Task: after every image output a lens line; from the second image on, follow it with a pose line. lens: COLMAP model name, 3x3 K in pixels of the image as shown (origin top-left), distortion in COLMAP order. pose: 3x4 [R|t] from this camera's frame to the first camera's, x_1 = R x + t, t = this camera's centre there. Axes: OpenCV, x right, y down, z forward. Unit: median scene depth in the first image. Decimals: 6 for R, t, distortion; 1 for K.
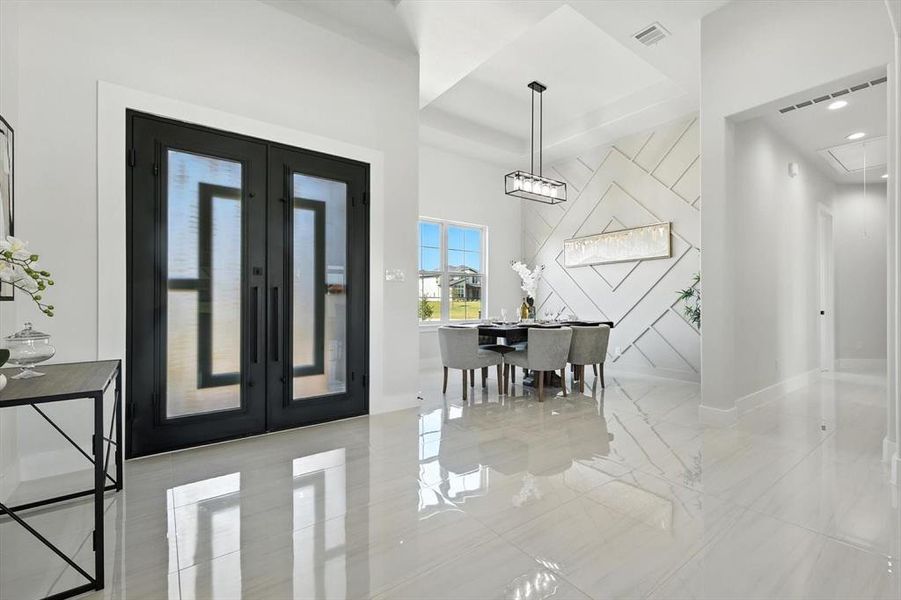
lens RADIAL K [[393.0, 0, 450.7], [0, 393.0, 298.0], [0, 0, 1]] dist [0.005370, 0.000027]
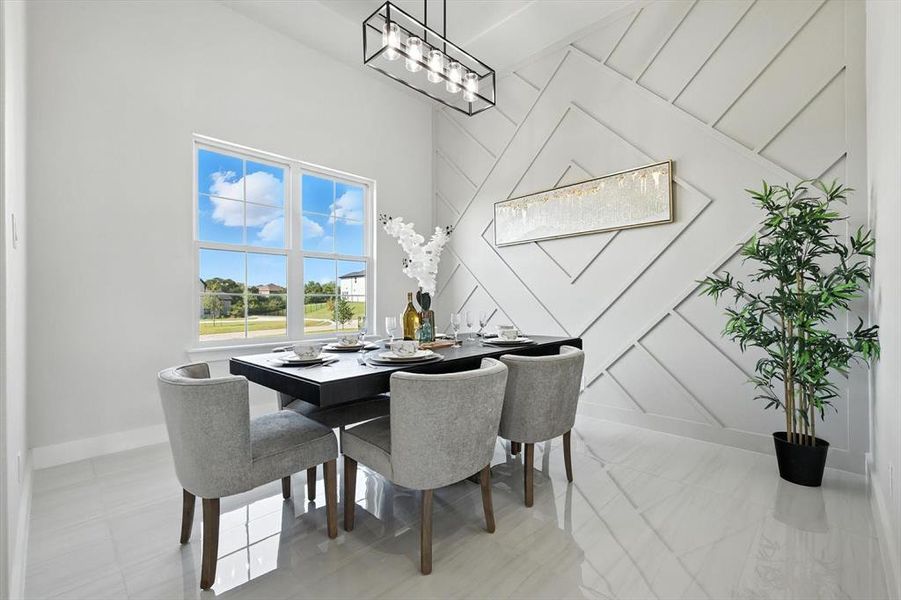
lens RADIAL K [[393.0, 0, 451.2], [0, 393.0, 302.8], [0, 0, 1]] dist [0.005370, 0.000027]
pose [[0.987415, -0.006538, 0.158013, 0.148021], [0.004769, 0.999922, 0.011574, 0.005618], [-0.158076, -0.010675, 0.987369, 0.480870]]
